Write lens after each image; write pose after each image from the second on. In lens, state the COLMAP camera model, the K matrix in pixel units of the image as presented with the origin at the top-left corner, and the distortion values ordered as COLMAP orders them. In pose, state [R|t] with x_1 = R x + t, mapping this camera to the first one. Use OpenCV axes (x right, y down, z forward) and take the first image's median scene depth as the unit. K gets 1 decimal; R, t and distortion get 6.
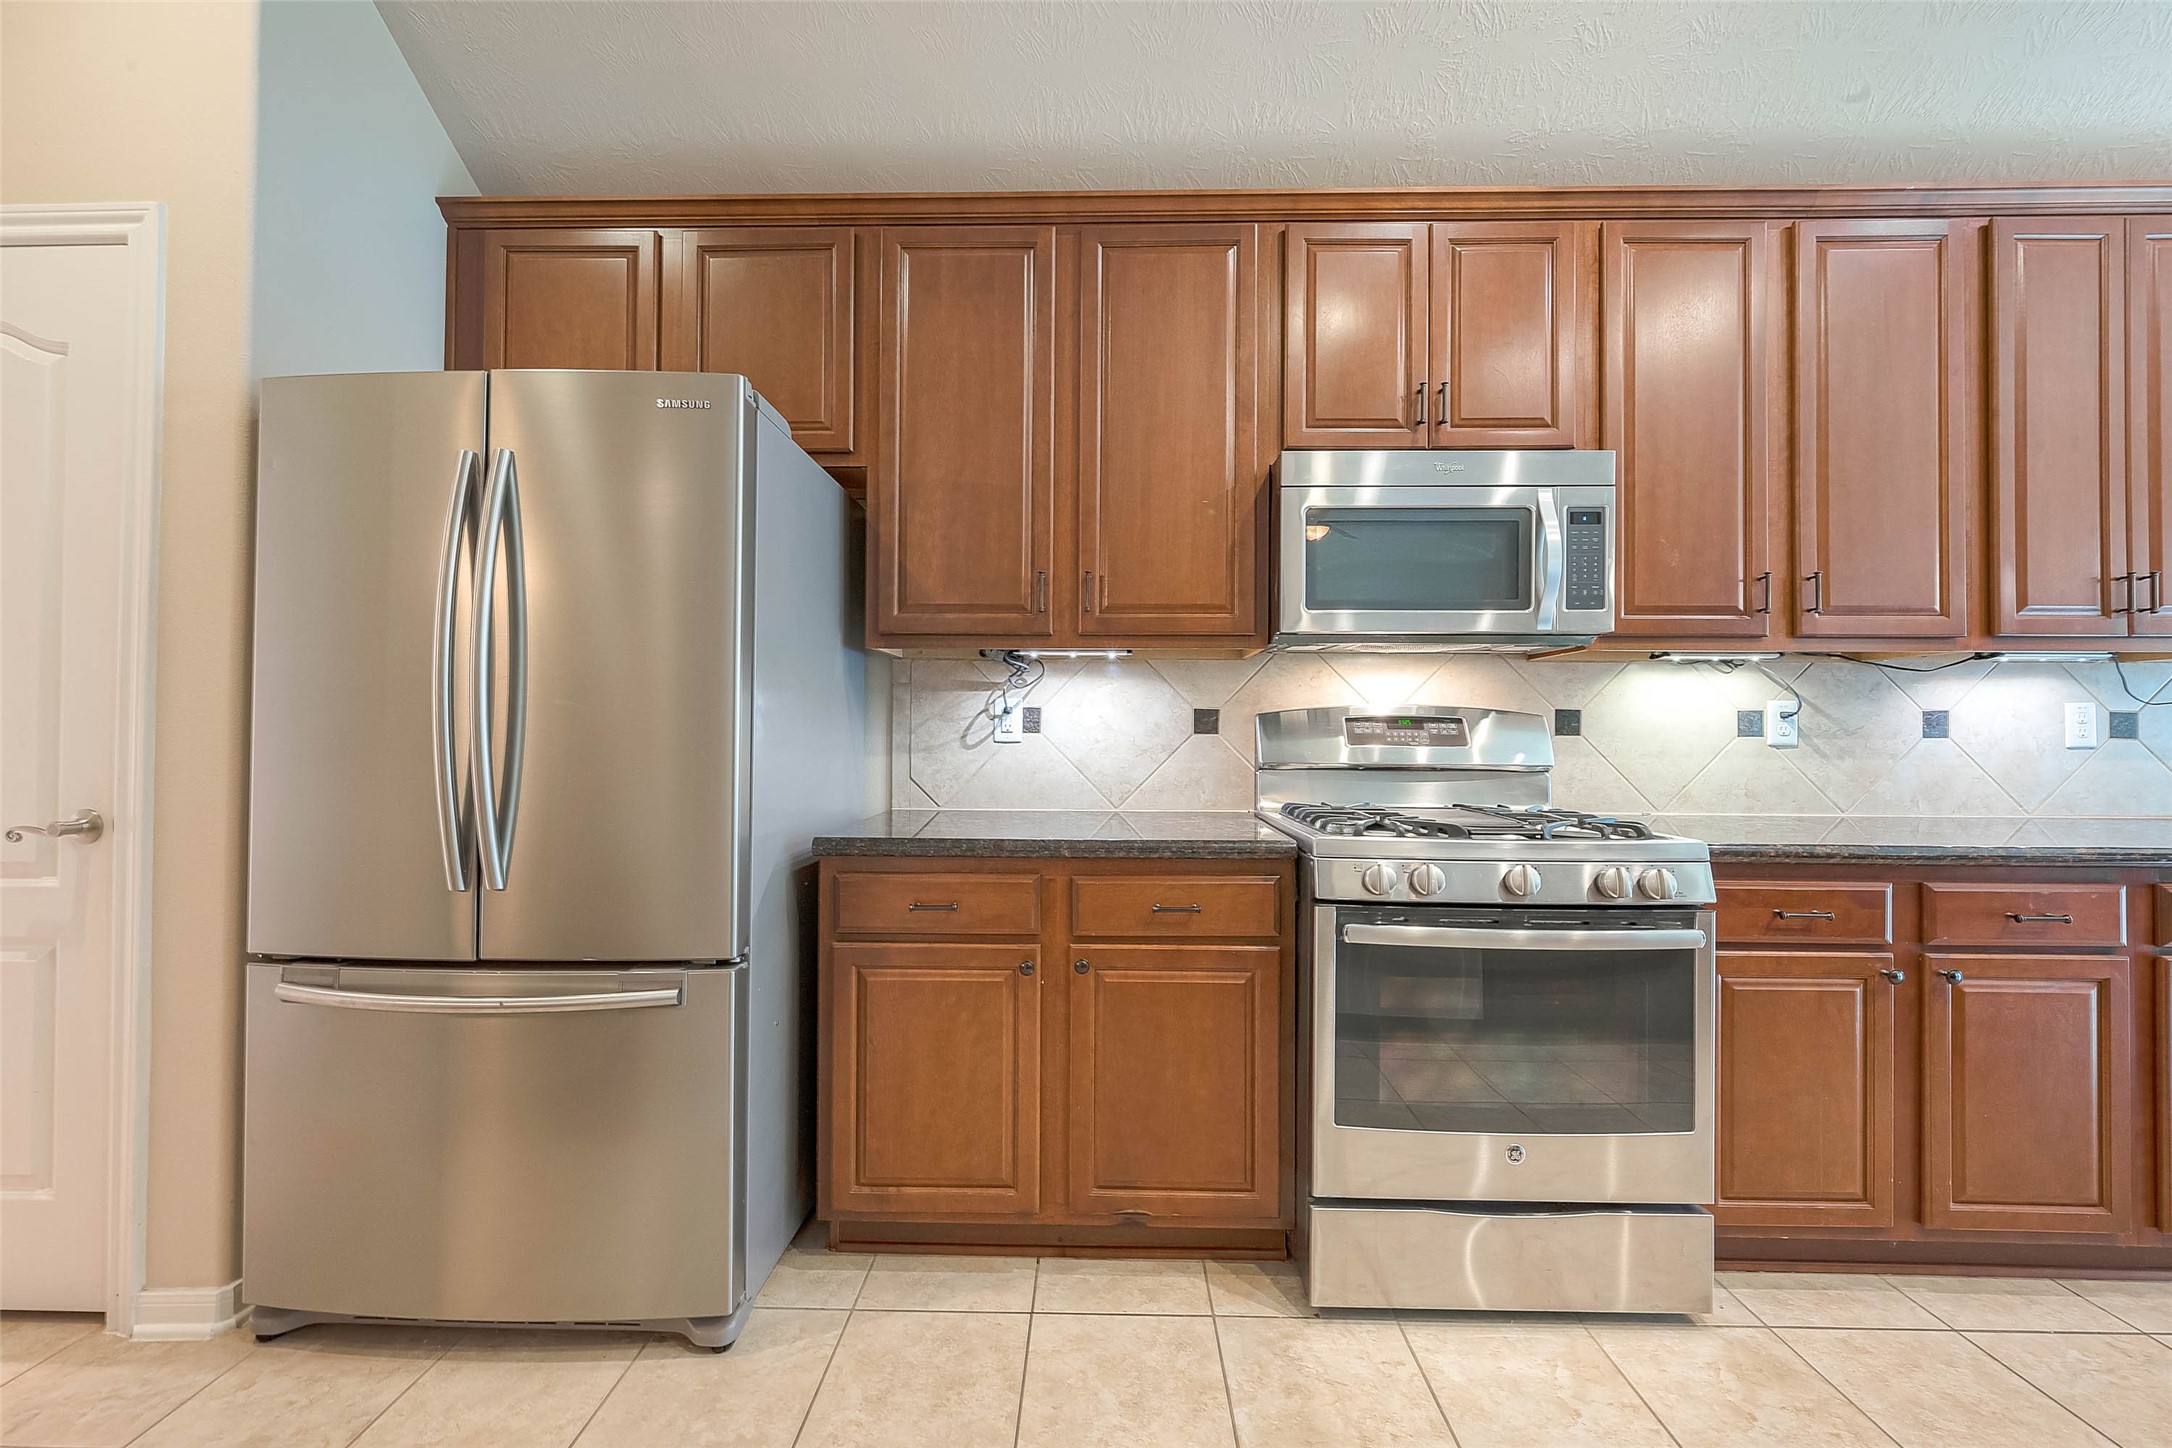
lens RADIAL K [[858.3, 0, 1086.0], [0, 858.3, 724.0], [0, 0, 1]] dist [0.000215, -0.000070]
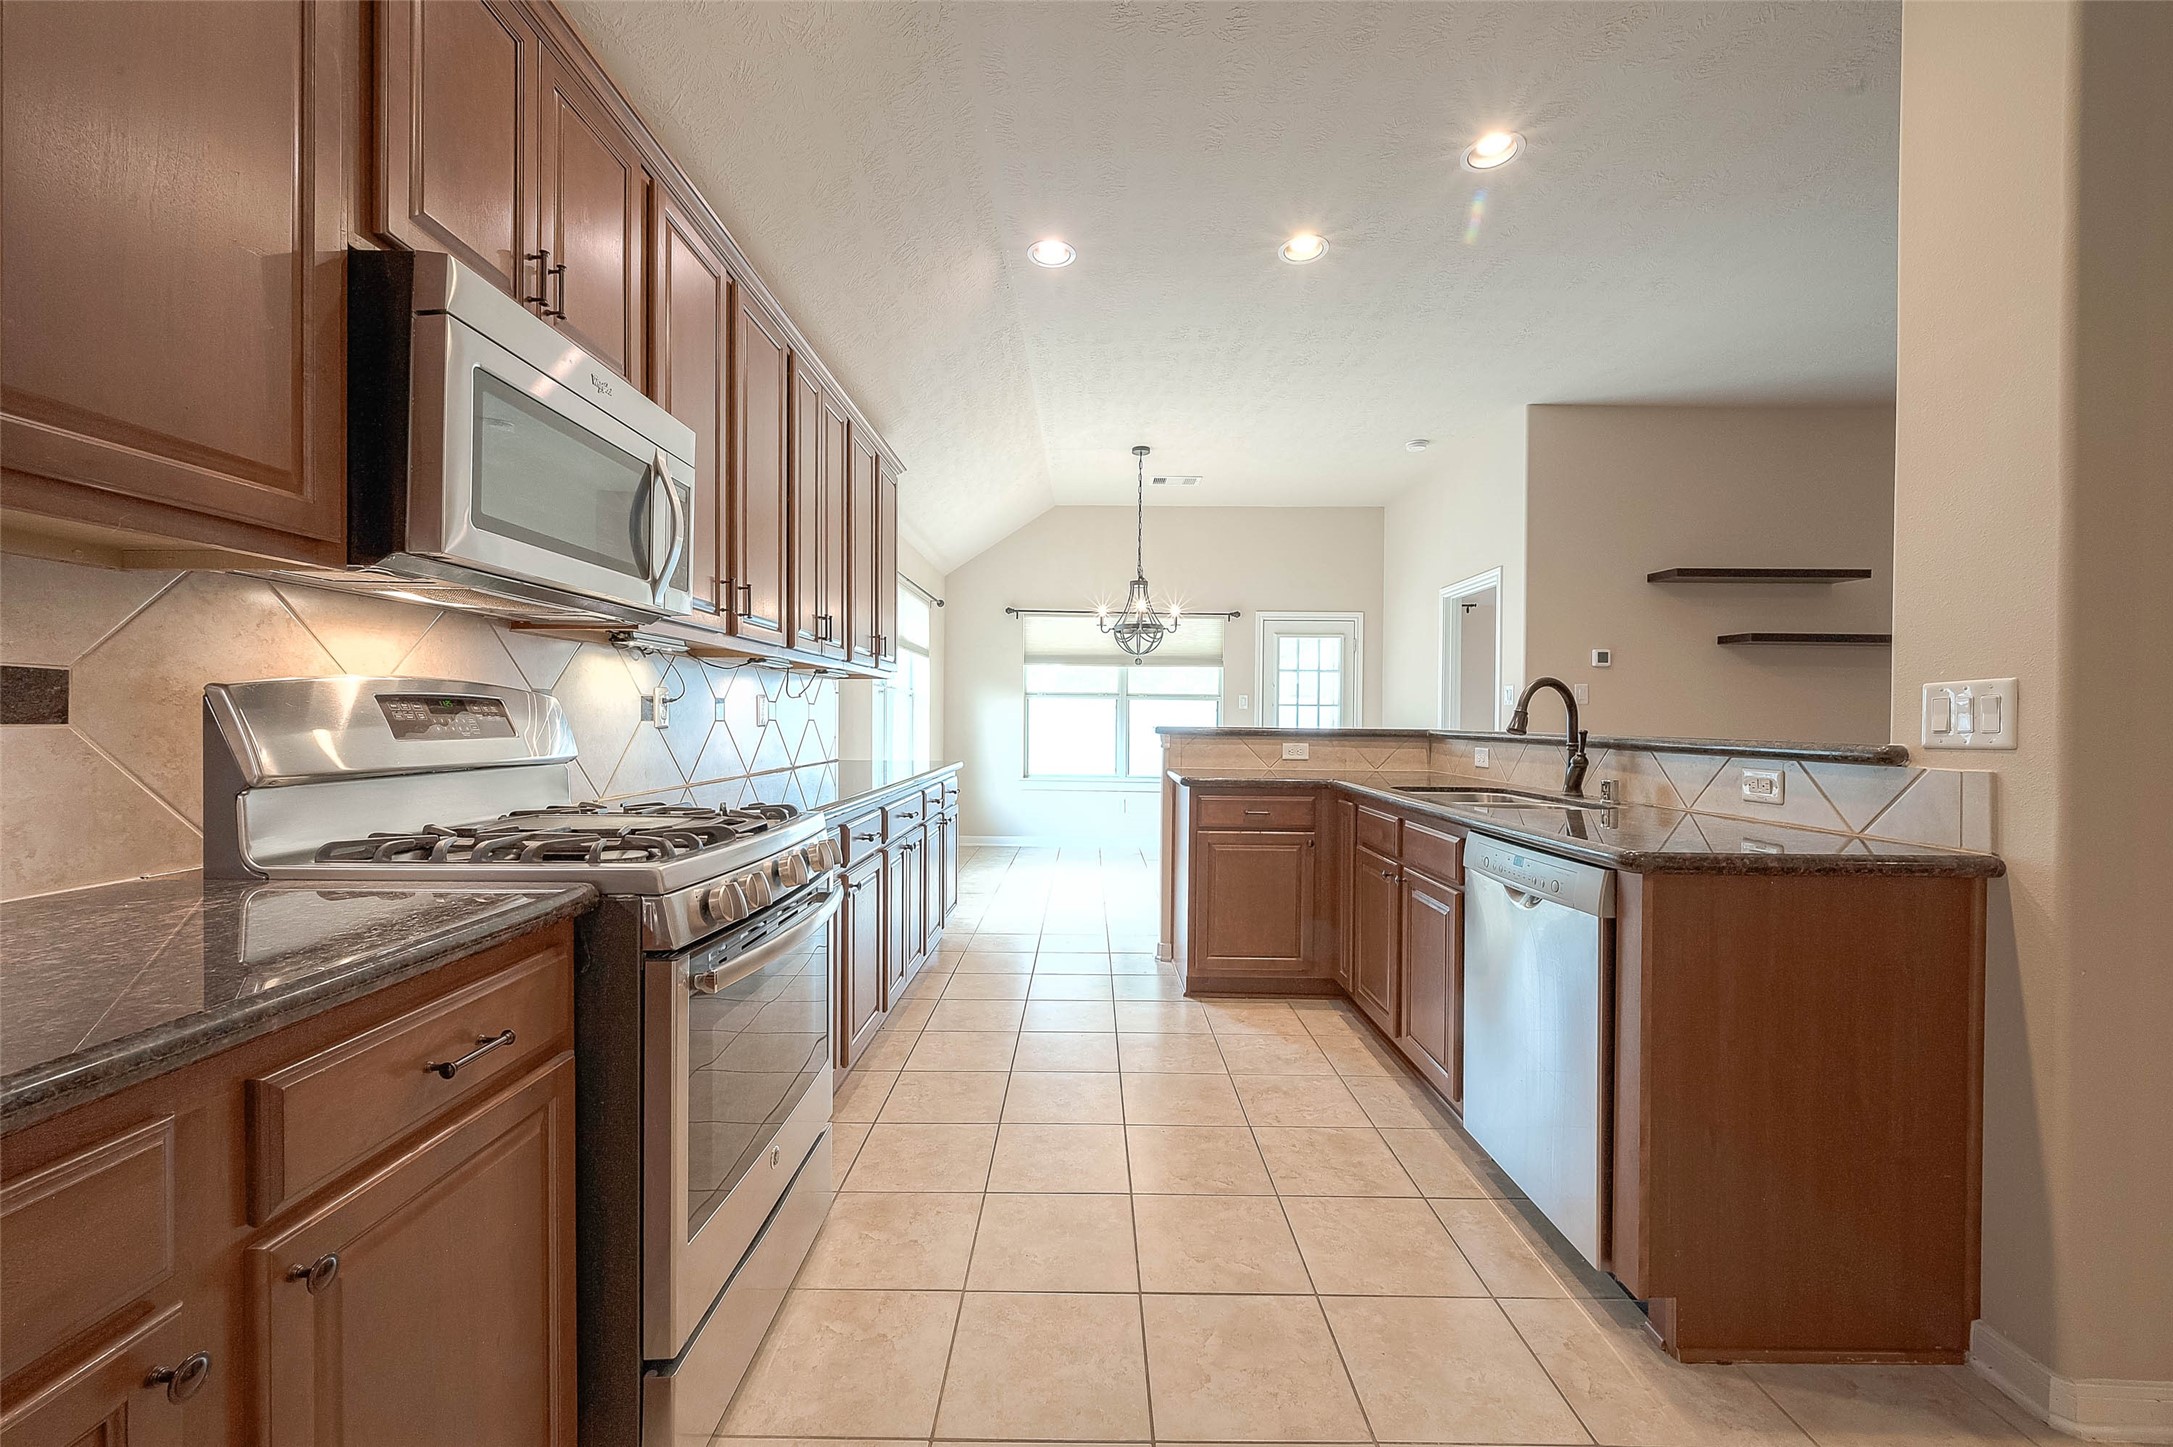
lens RADIAL K [[858.7, 0, 1086.5], [0, 858.7, 723.5], [0, 0, 1]] dist [0.000215, -0.000070]
pose [[-0.023001, -0.009766, 0.999688, -0.341446], [-0.010469, 0.999900, 0.009527, 0.001682], [-0.999681, -0.010247, -0.023101, 0.496613]]
